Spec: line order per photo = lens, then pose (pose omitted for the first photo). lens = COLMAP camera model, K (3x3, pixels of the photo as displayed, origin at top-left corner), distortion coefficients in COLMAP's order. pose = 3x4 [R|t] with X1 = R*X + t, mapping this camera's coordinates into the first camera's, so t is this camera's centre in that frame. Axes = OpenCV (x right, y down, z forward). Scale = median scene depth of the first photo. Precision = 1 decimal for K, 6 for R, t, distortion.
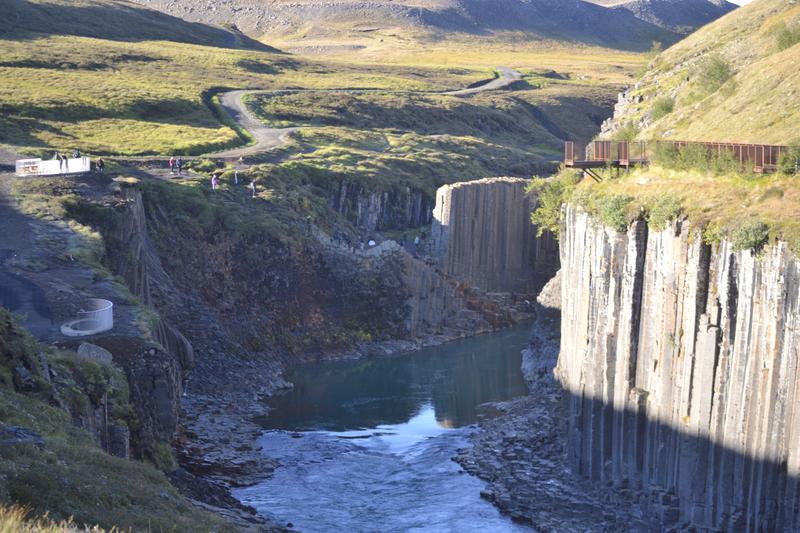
lens RADIAL K [[1914.1, 0, 399.9], [0, 1914.1, 266.0], [0, 0, 1]] dist [-0.257376, 0.000000]
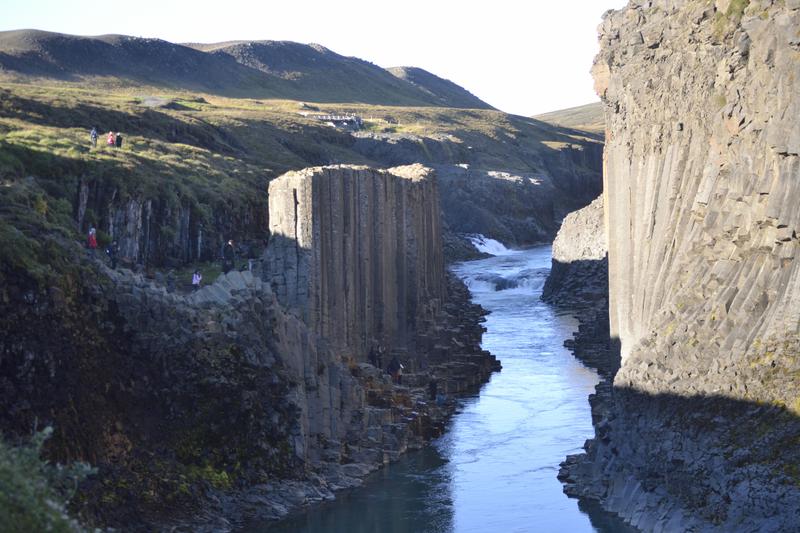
lens RADIAL K [[1914.1, 0, 400.0], [0, 1914.1, 266.7], [0, 0, 1]] dist [-0.257376, 0.000000]
pose [[0.968579, -0.037716, 0.245829, -0.083847], [0.049286, 0.997940, -0.041079, 0.007193], [-0.243773, 0.051904, 0.968442, 0.534316]]
